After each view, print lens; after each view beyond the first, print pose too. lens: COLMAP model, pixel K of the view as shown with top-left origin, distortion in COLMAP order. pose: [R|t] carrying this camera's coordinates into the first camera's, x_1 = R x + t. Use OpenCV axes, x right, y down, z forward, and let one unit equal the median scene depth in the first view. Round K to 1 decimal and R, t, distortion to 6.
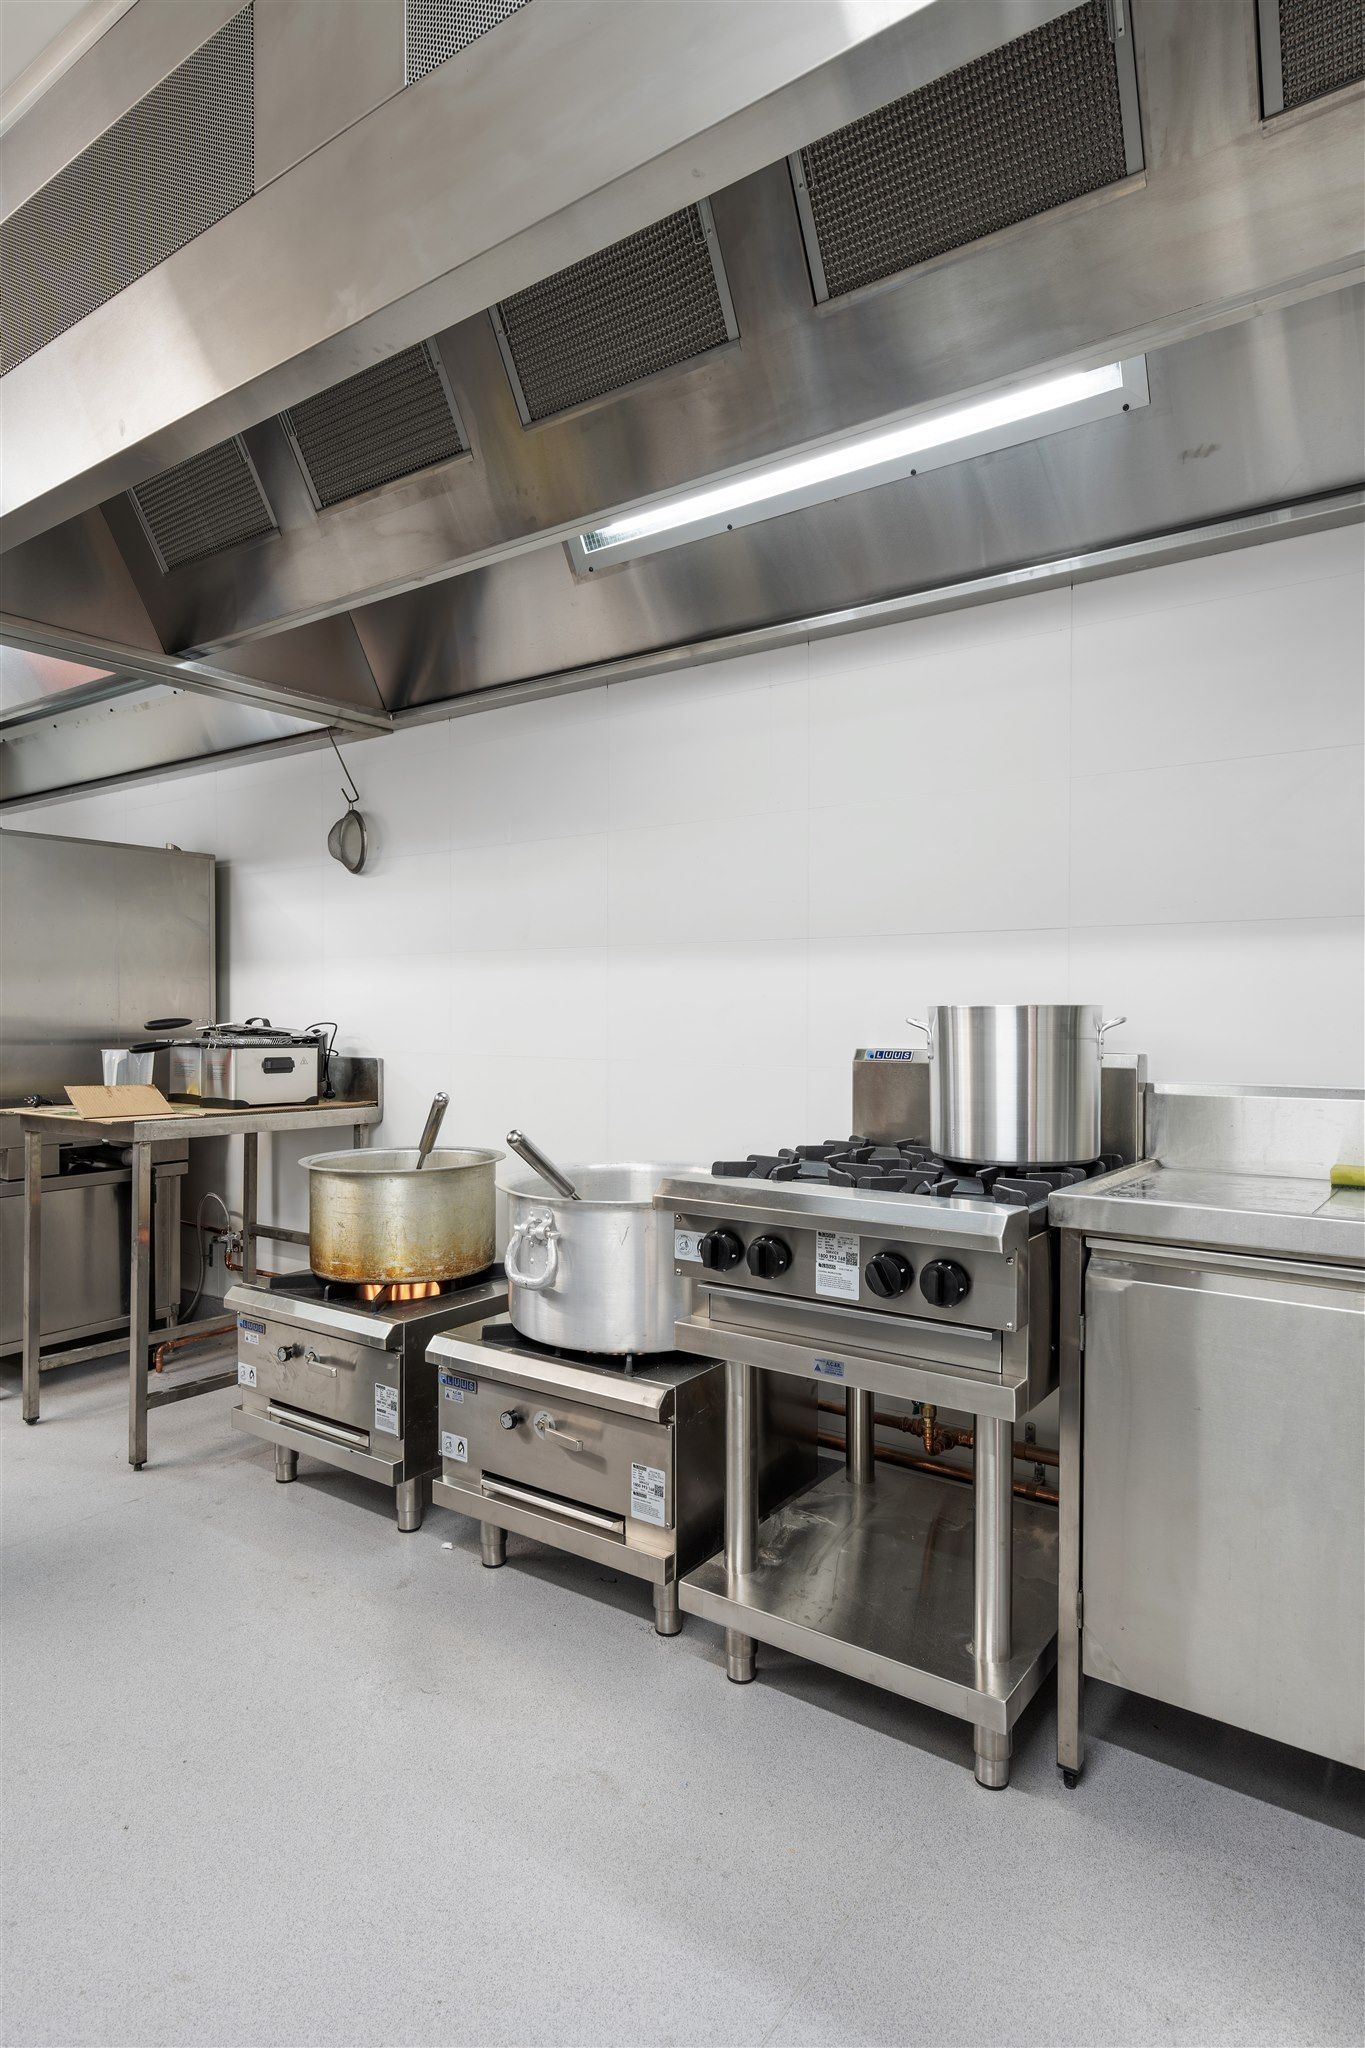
lens RADIAL K [[1139.8, 0, 682.5], [0, 1139.8, 1024.0], [0, 0, 1]] dist [-0.001196, 0.001124]
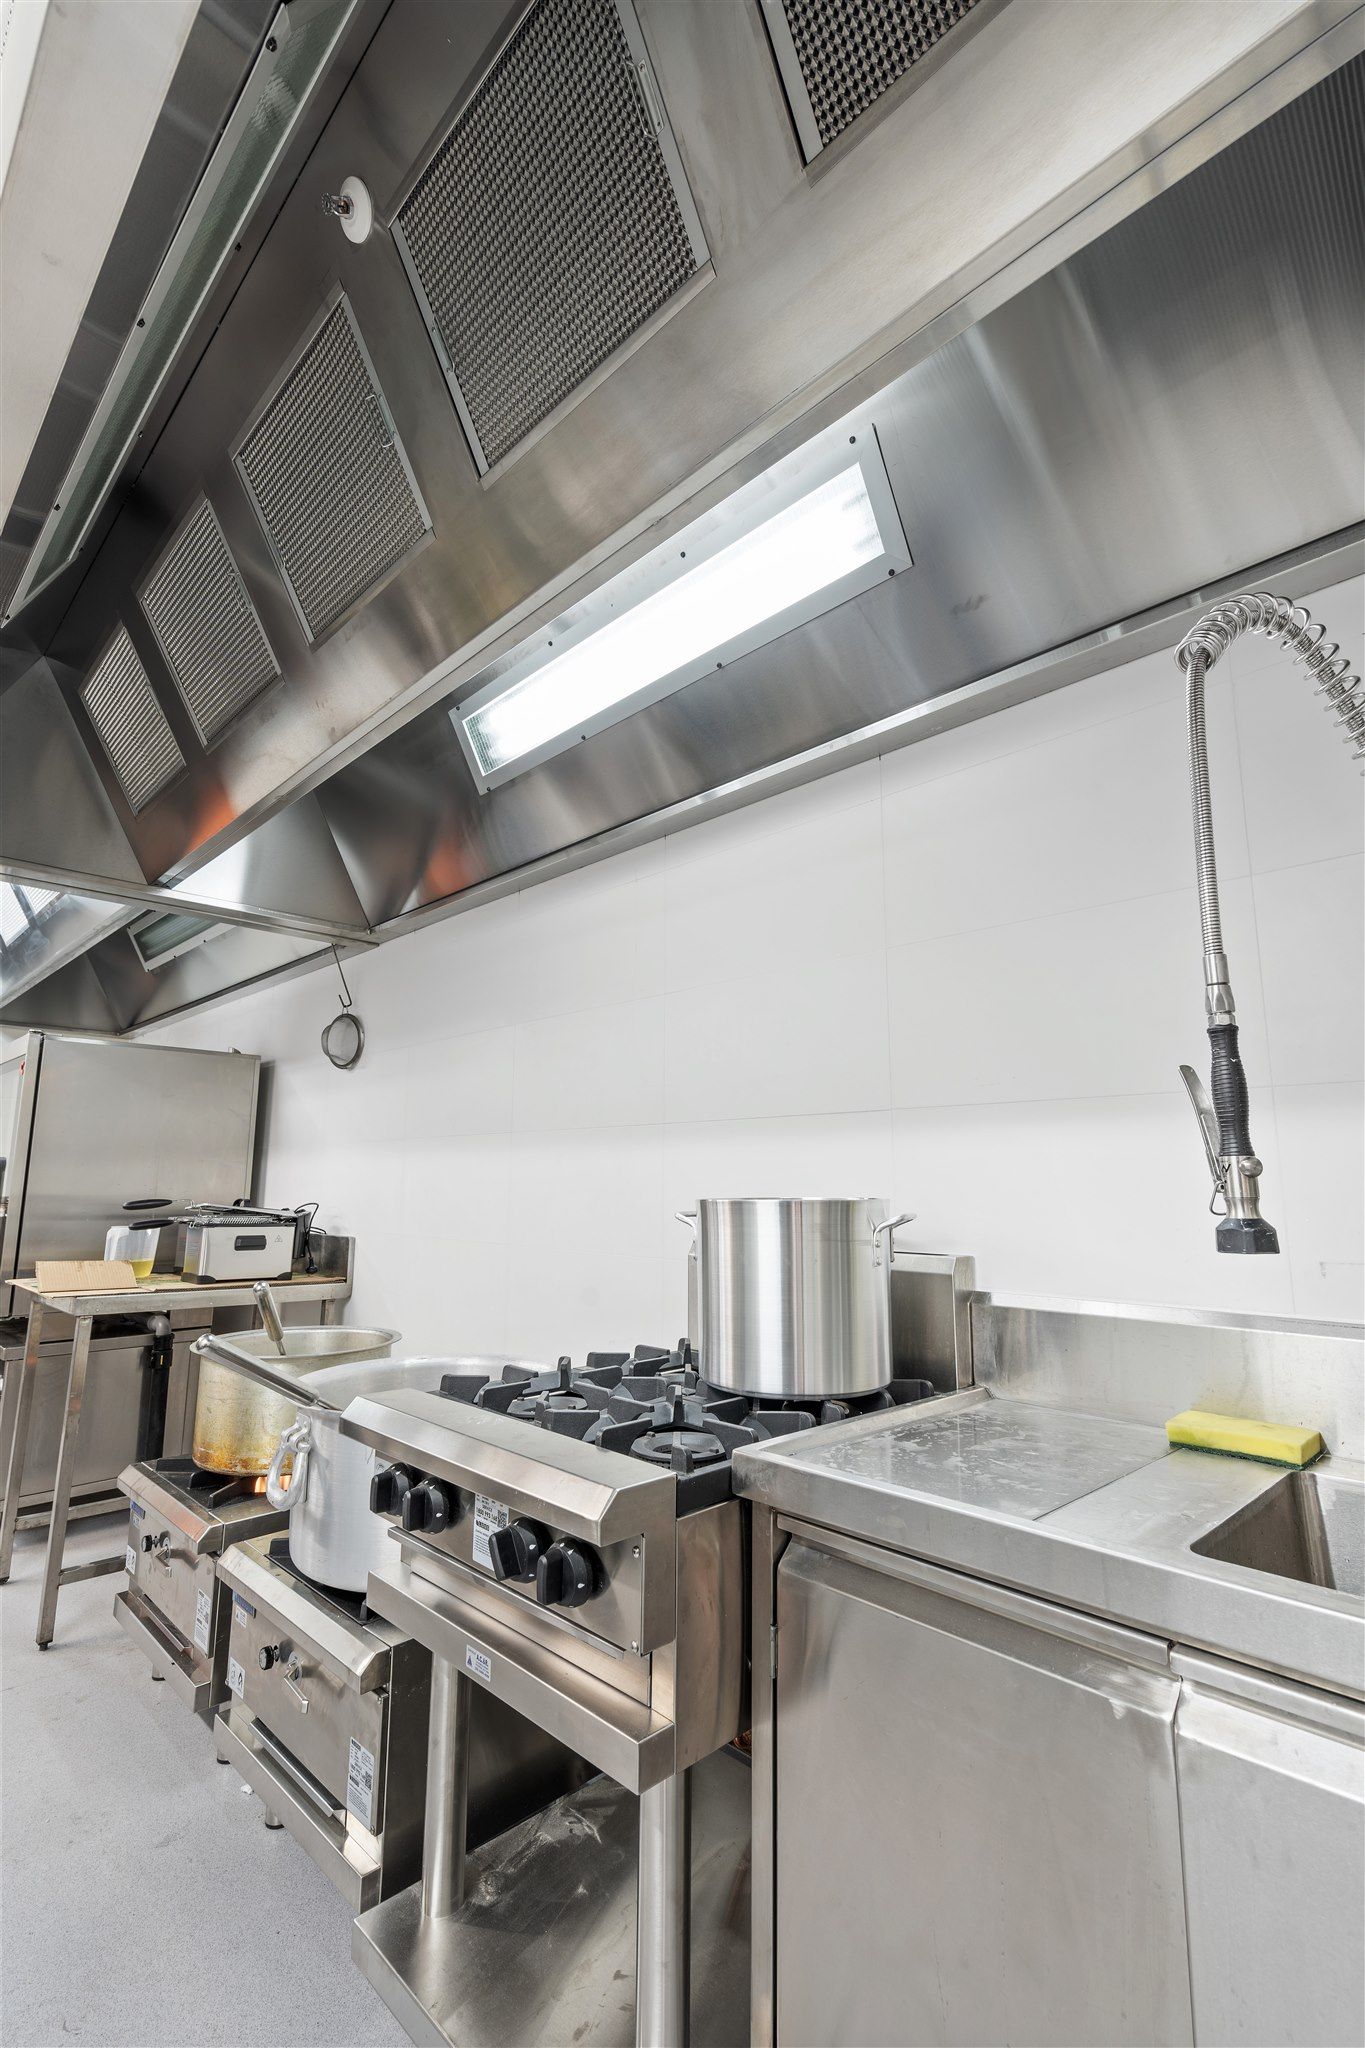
lens RADIAL K [[926.2, 0, 682.5], [0, 926.2, 1024.0], [0, 0, 1]] dist [-0.005237, 0.000023]
pose [[0.985281, -0.024196, -0.169222, 0.308734], [-0.007264, 0.983112, -0.182862, -0.016365], [0.170788, 0.181399, 0.968466, 0.253080]]
